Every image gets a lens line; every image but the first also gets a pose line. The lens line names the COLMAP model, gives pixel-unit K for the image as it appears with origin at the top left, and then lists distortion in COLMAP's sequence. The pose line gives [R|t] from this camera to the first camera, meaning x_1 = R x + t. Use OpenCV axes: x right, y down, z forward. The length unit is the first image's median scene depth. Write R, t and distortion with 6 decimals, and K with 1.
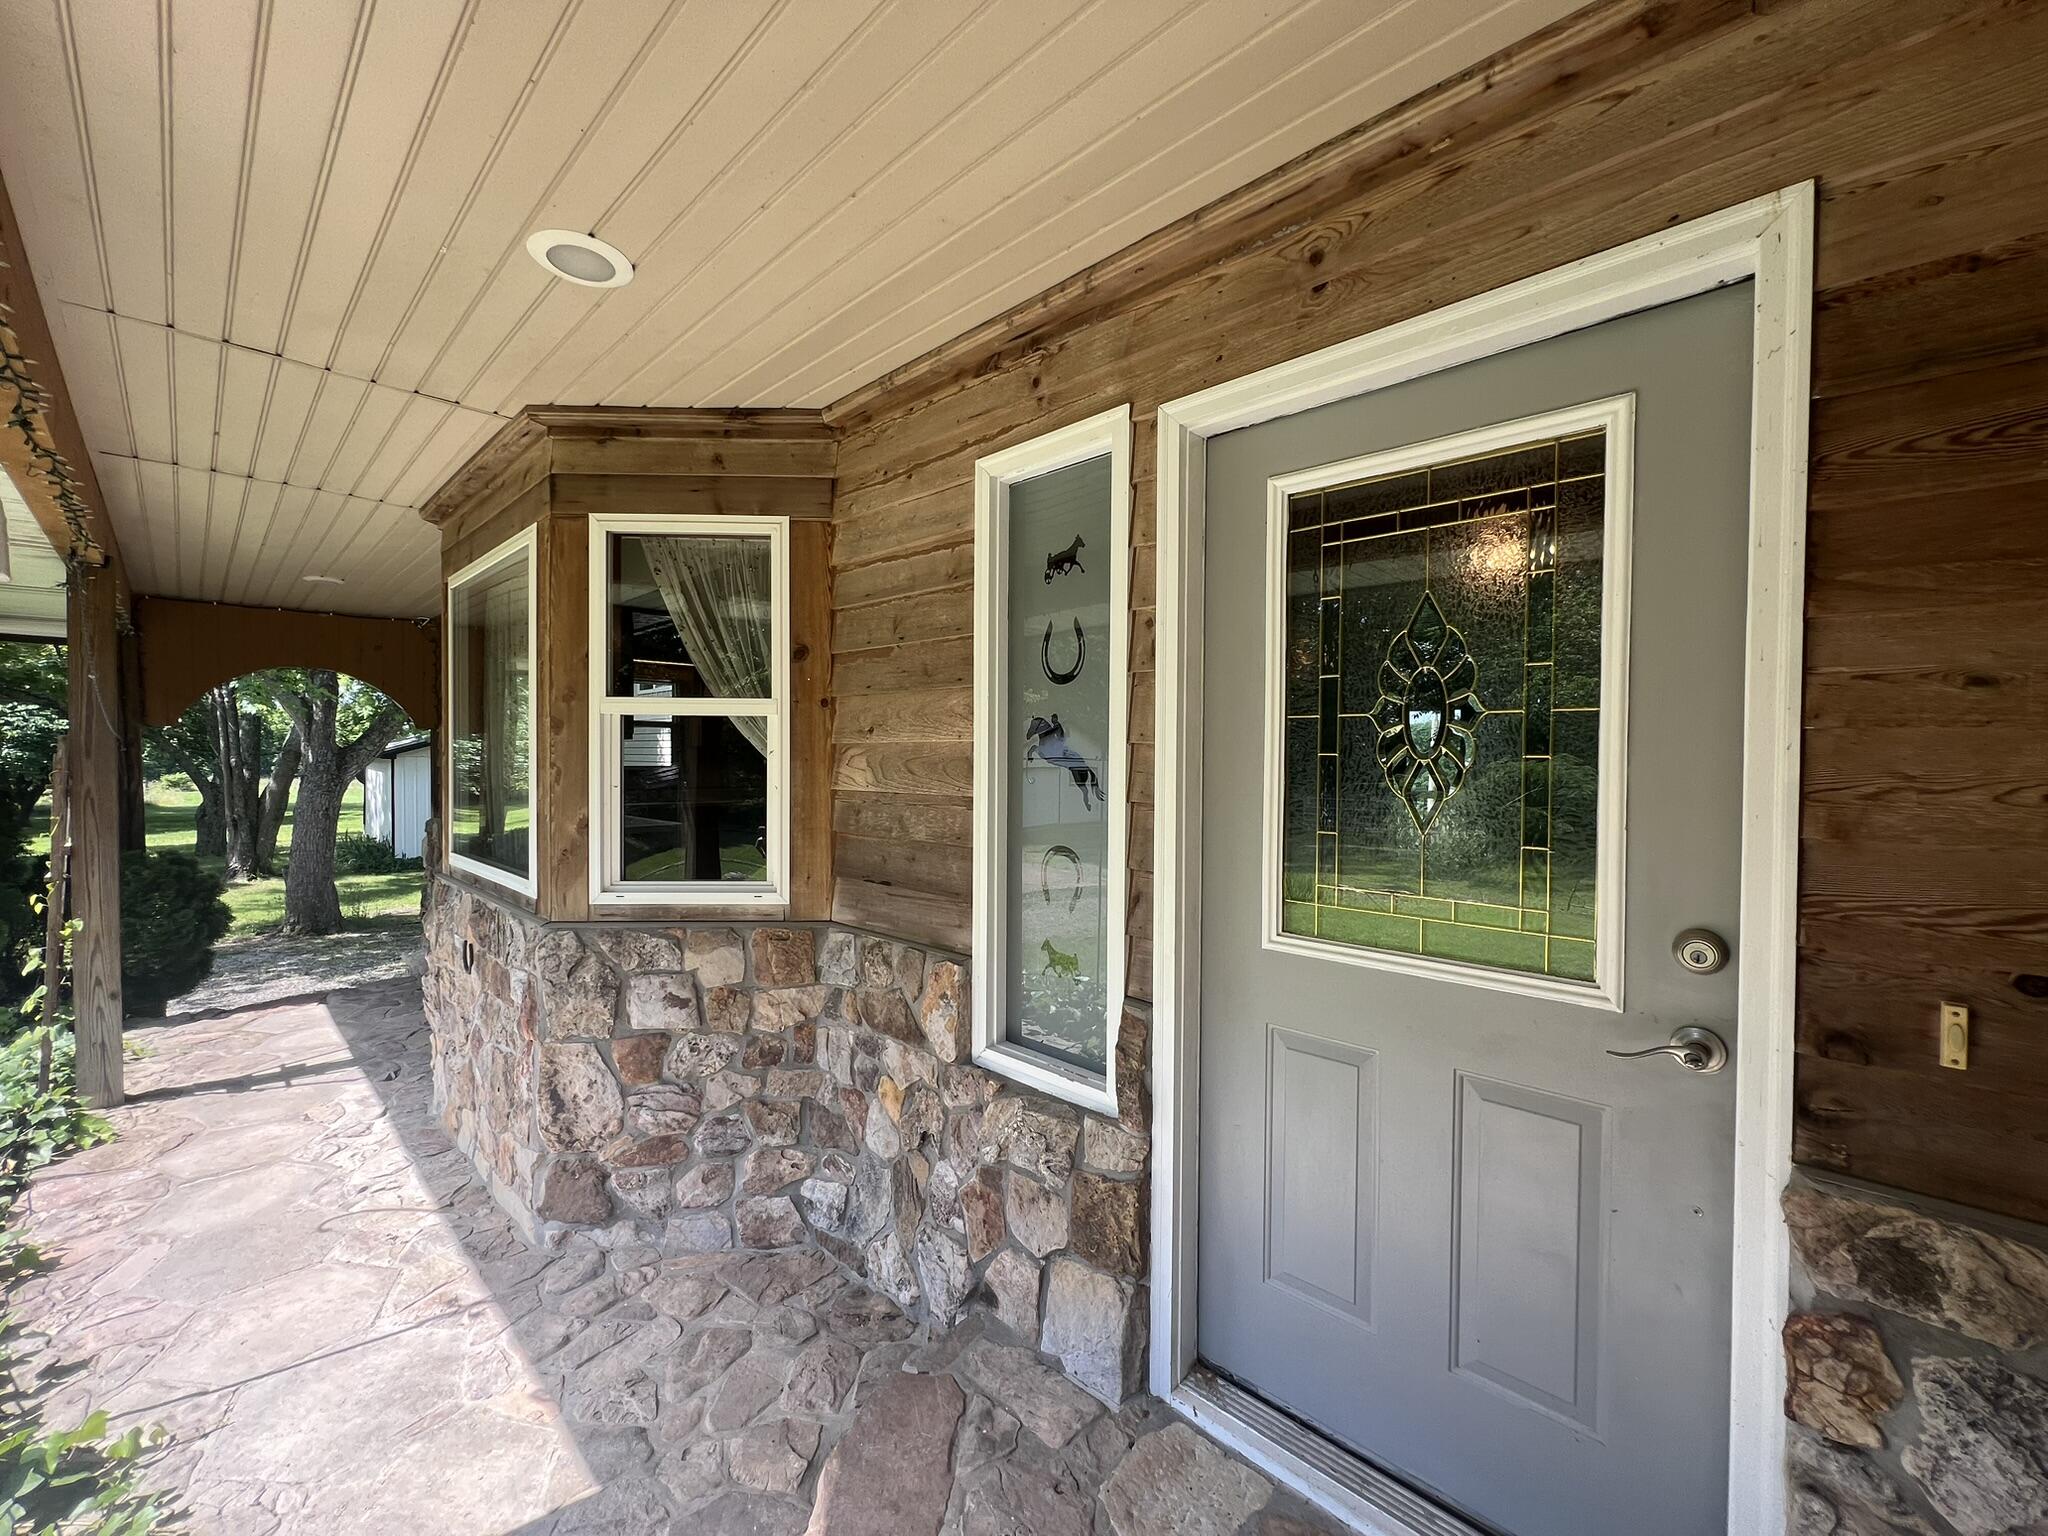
lens RADIAL K [[821.8, 0, 1025.2], [0, 821.8, 766.2], [0, 0, 1]] dist [0.002684, -0.000212]
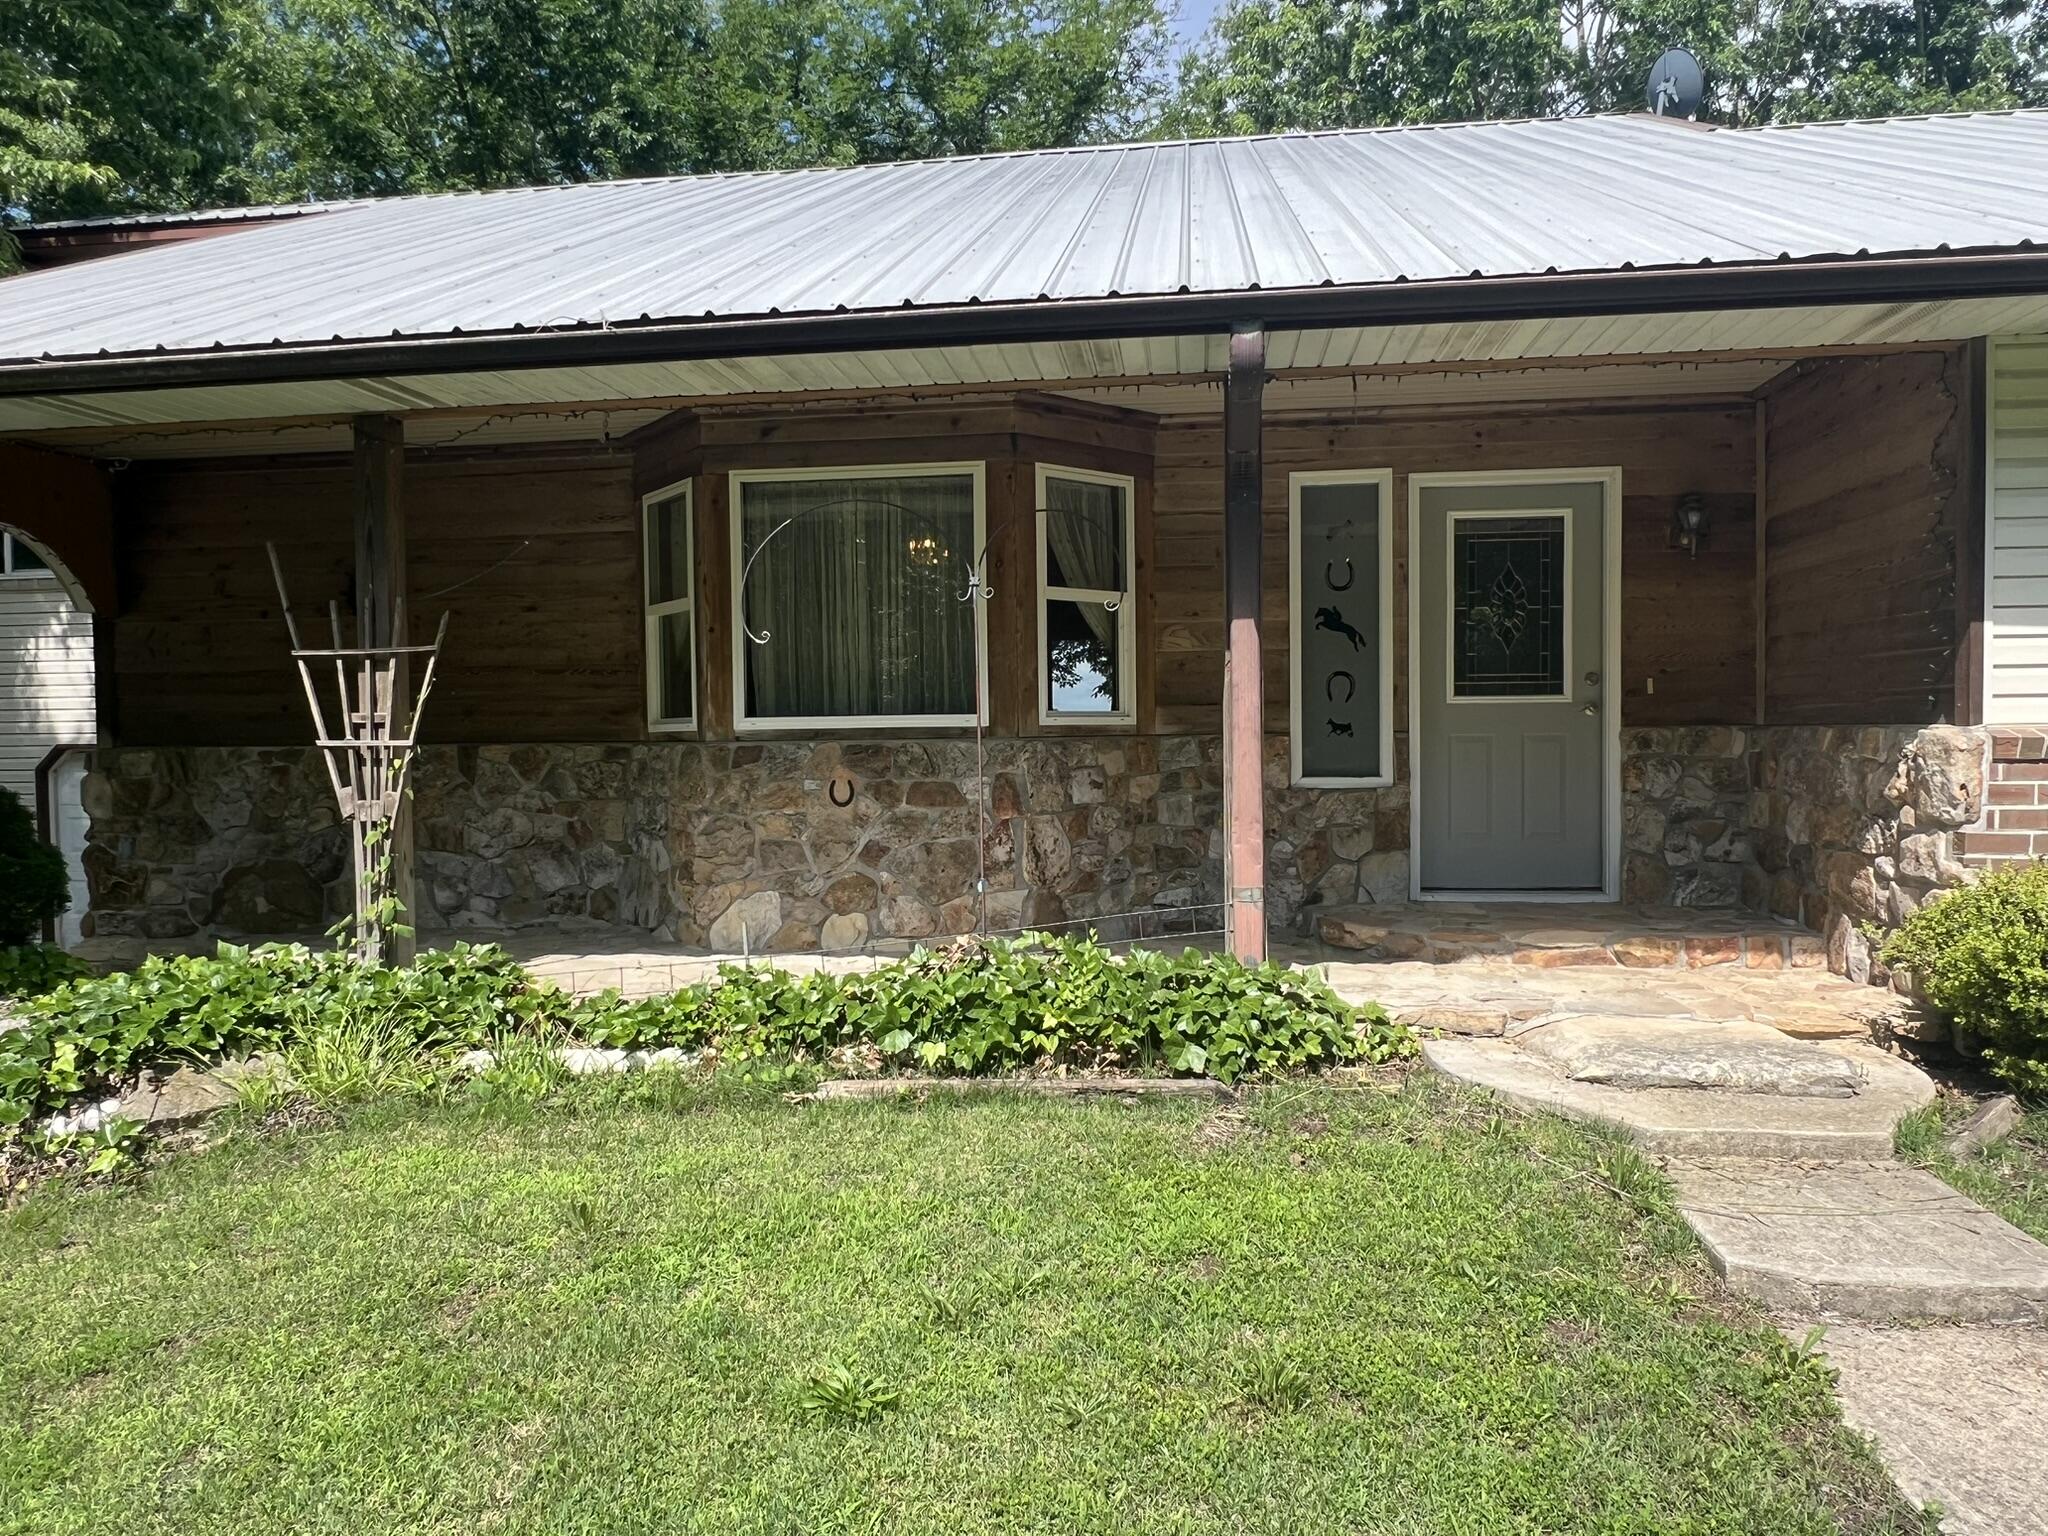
lens RADIAL K [[1308.4, 0, 1023.3], [0, 1308.4, 767.5], [0, 0, 1]] dist [-0.009214, -0.001072]
pose [[0.805537, -0.032632, 0.591646, -1.832073], [0.024571, 0.999463, 0.021671, 0.180409], [-0.592035, -0.002920, 0.805907, -0.834372]]
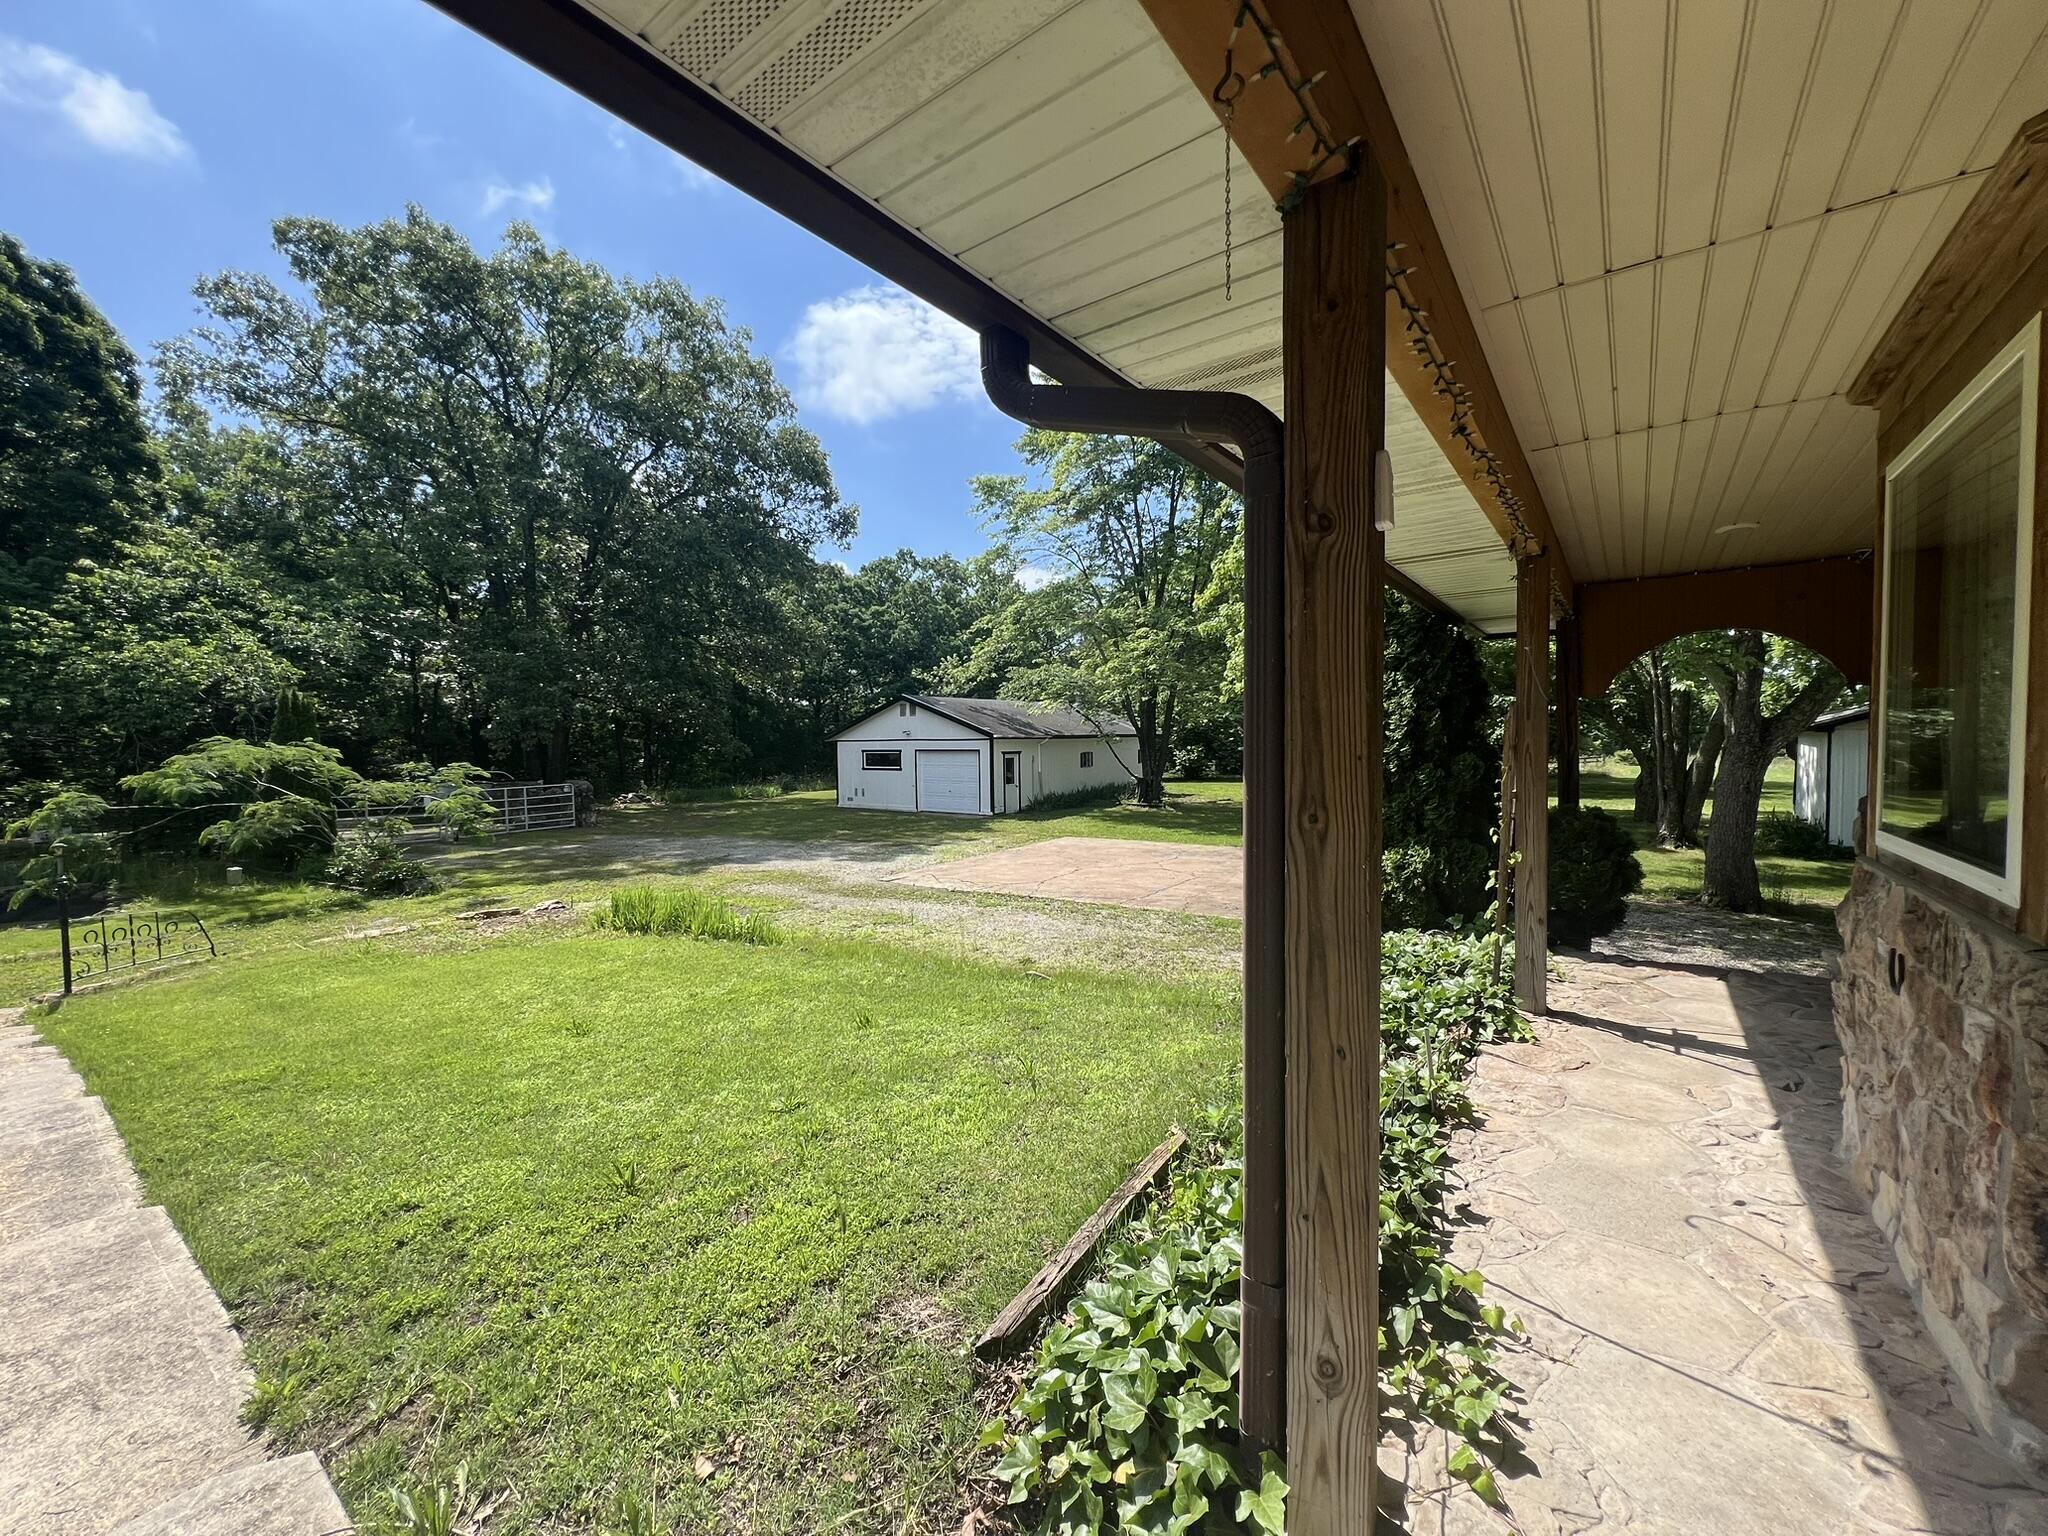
lens RADIAL K [[816.4, 0, 1014.3], [0, 816.4, 766.0], [0, 0, 1]] dist [-0.002946, -0.000196]
pose [[0.125823, 0.029003, -0.991629, -0.059221], [-0.002940, 0.999579, 0.028863, 0.029183], [0.992048, -0.000716, 0.125856, 0.124223]]
